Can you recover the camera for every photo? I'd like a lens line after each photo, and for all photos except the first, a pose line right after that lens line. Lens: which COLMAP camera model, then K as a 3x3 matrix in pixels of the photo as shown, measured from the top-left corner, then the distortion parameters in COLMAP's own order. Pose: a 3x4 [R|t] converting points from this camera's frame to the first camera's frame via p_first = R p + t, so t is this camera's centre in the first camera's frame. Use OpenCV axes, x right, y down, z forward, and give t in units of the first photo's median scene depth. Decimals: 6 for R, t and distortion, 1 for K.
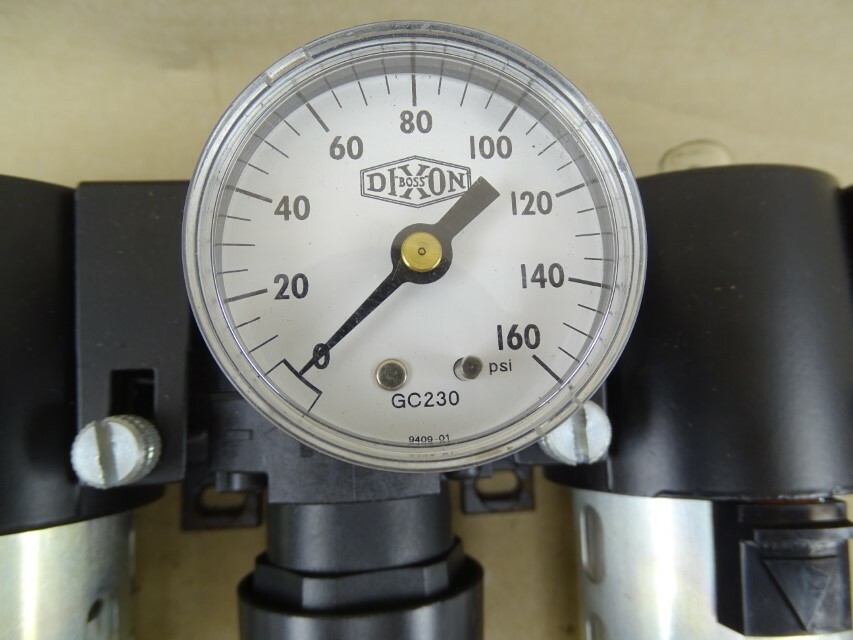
lens RADIAL K [[632.0, 0, 430.4], [0, 632.0, 322.2], [0, 0, 1]] dist [-0.001463, -0.002243]
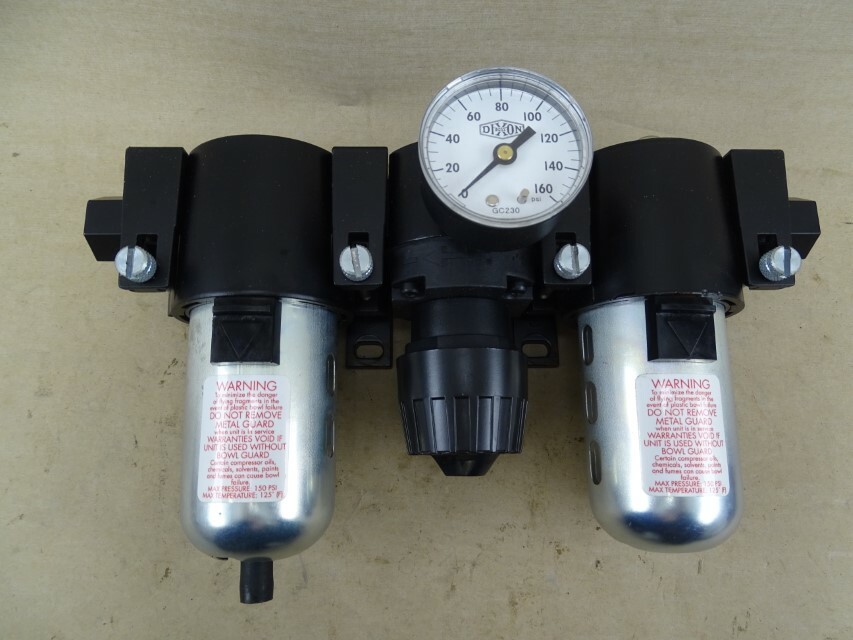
lens RADIAL K [[632.0, 0, 430.4], [0, 632.0, 322.2], [0, 0, 1]] dist [-0.001463, -0.002243]
pose [[0.997957, 0.012950, -0.062559, -0.137425], [-0.019218, 0.994736, -0.100652, 0.780895], [0.060926, 0.101648, 0.992953, -1.391699]]
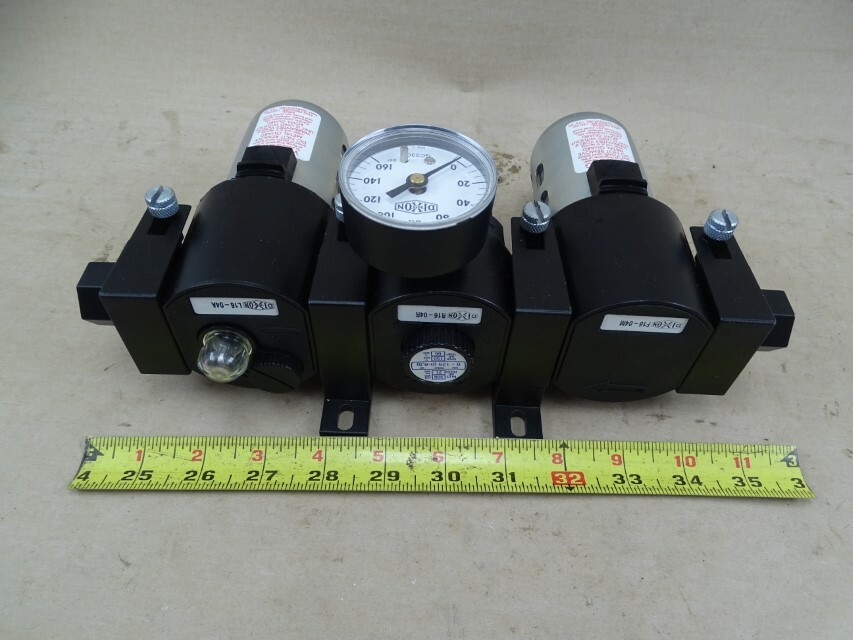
lens RADIAL K [[640.4, 0, 430.5], [0, 640.4, 307.5], [0, 0, 1]] dist [0.003214, 0.000846]
pose [[0.995423, 0.018191, -0.093816, -0.650580], [-0.065591, 0.844022, -0.532283, 3.589917], [0.069500, 0.536000, 0.841352, -1.407773]]
